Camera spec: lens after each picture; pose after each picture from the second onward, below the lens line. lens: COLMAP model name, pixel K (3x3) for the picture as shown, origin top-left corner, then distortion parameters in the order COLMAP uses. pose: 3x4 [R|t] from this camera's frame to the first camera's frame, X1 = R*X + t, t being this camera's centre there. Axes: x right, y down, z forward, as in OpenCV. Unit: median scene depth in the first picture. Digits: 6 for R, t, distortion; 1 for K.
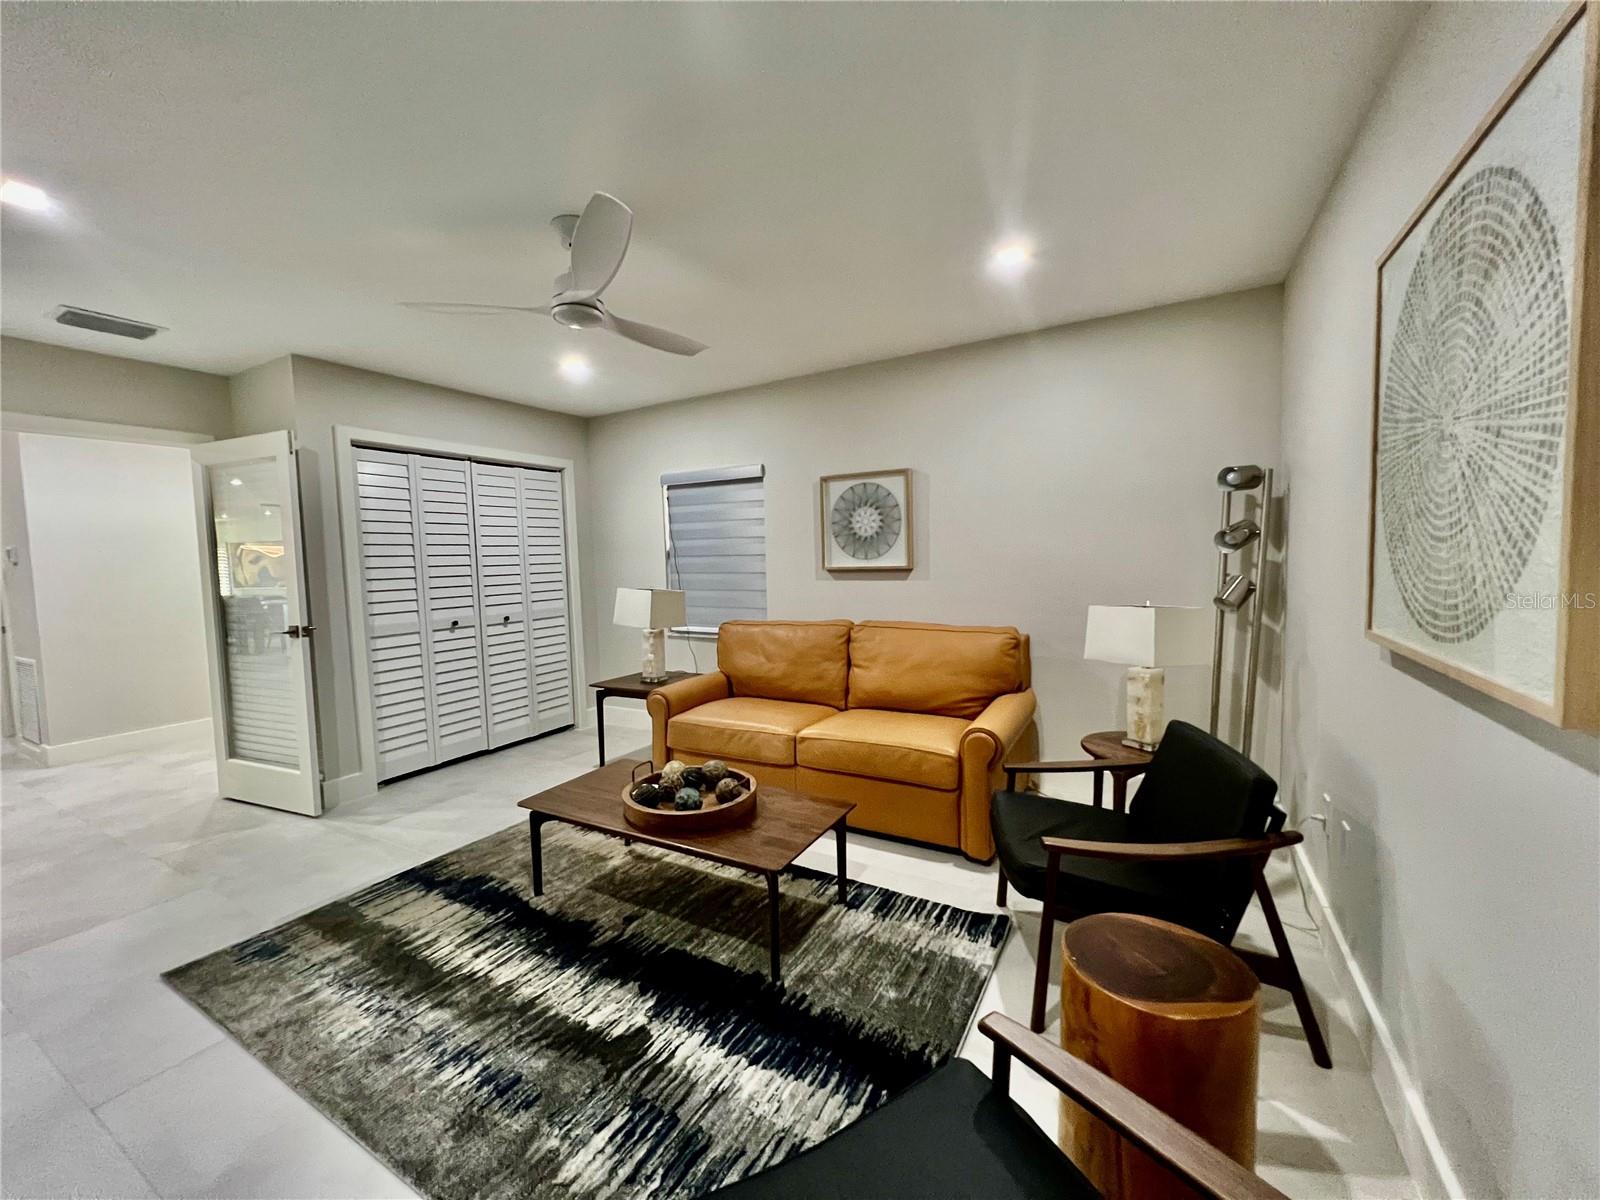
lens RADIAL K [[639.1, 0, 795.3], [0, 639.1, 598.5], [0, 0, 1]] dist [-0.000091, 0.000487]
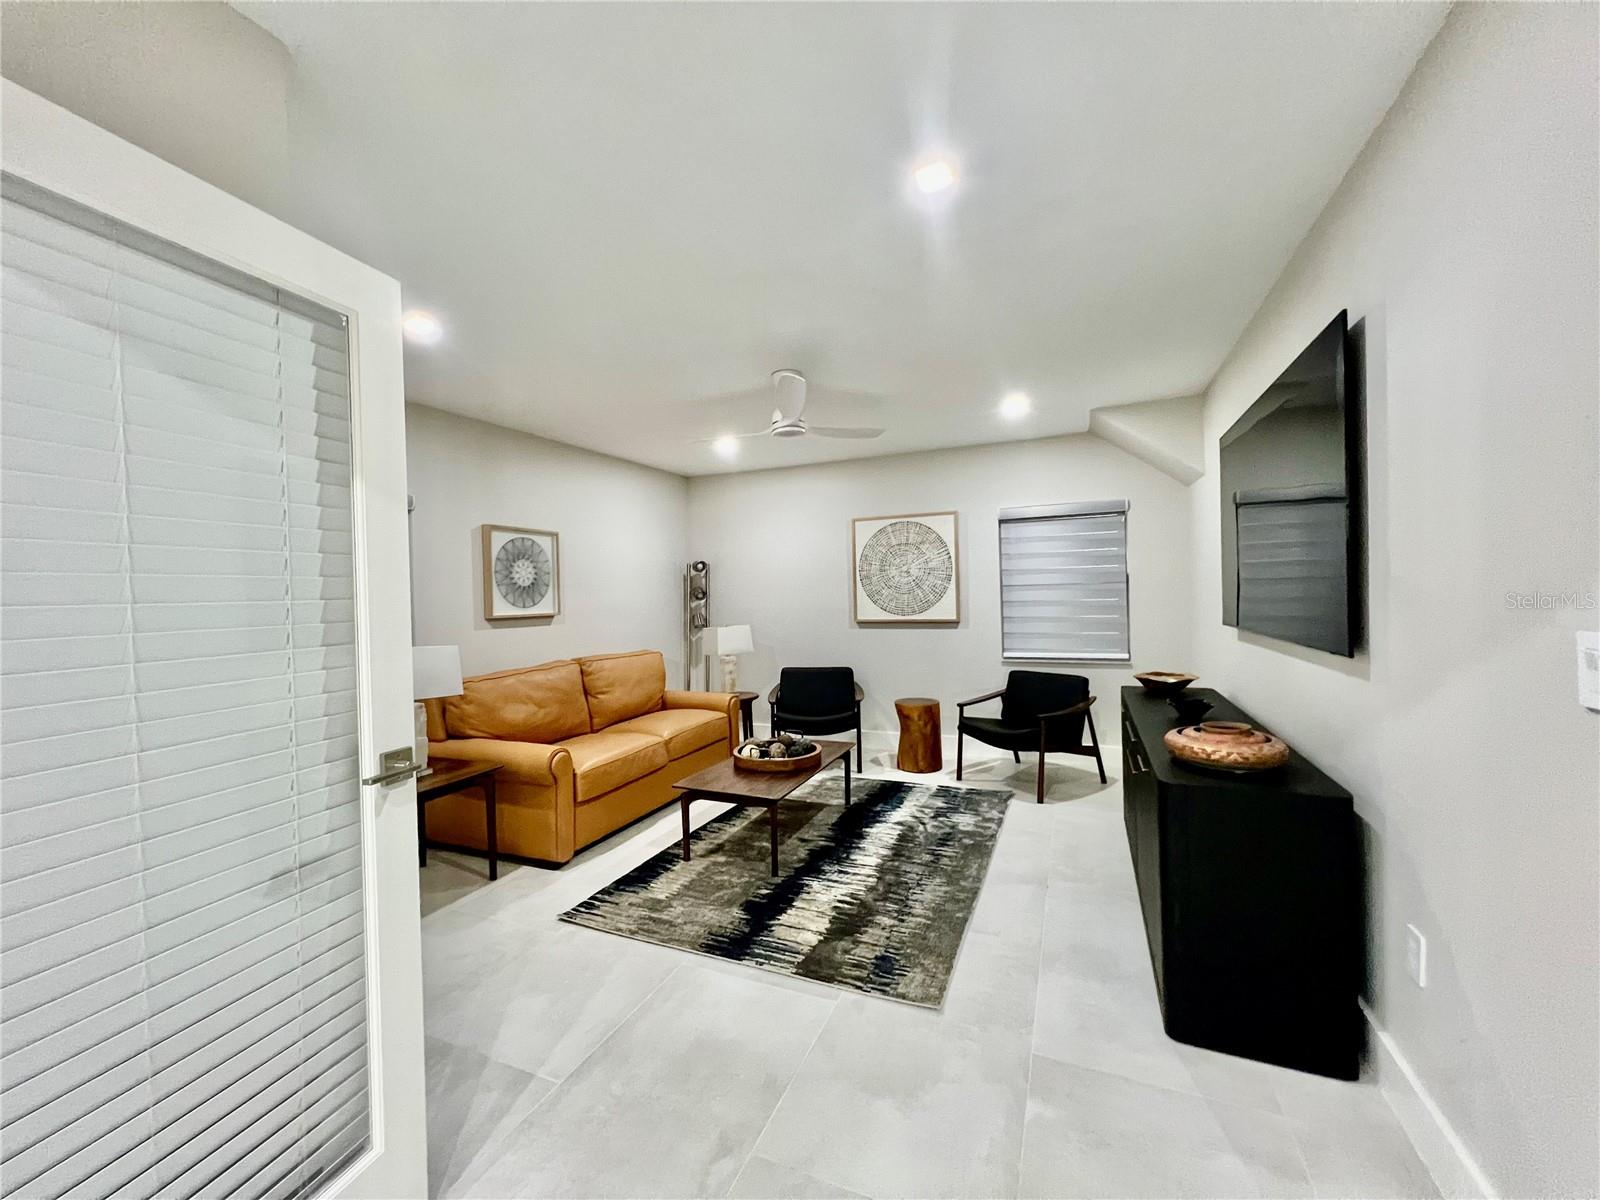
lens RADIAL K [[639.1, 0, 795.3], [0, 639.1, 598.5], [0, 0, 1]] dist [-0.000091, 0.000487]
pose [[-0.098352, 0.017708, 0.994994, -1.074582], [0.091178, 0.995797, -0.008710, -0.026694], [-0.990966, 0.089865, -0.099553, 0.691140]]
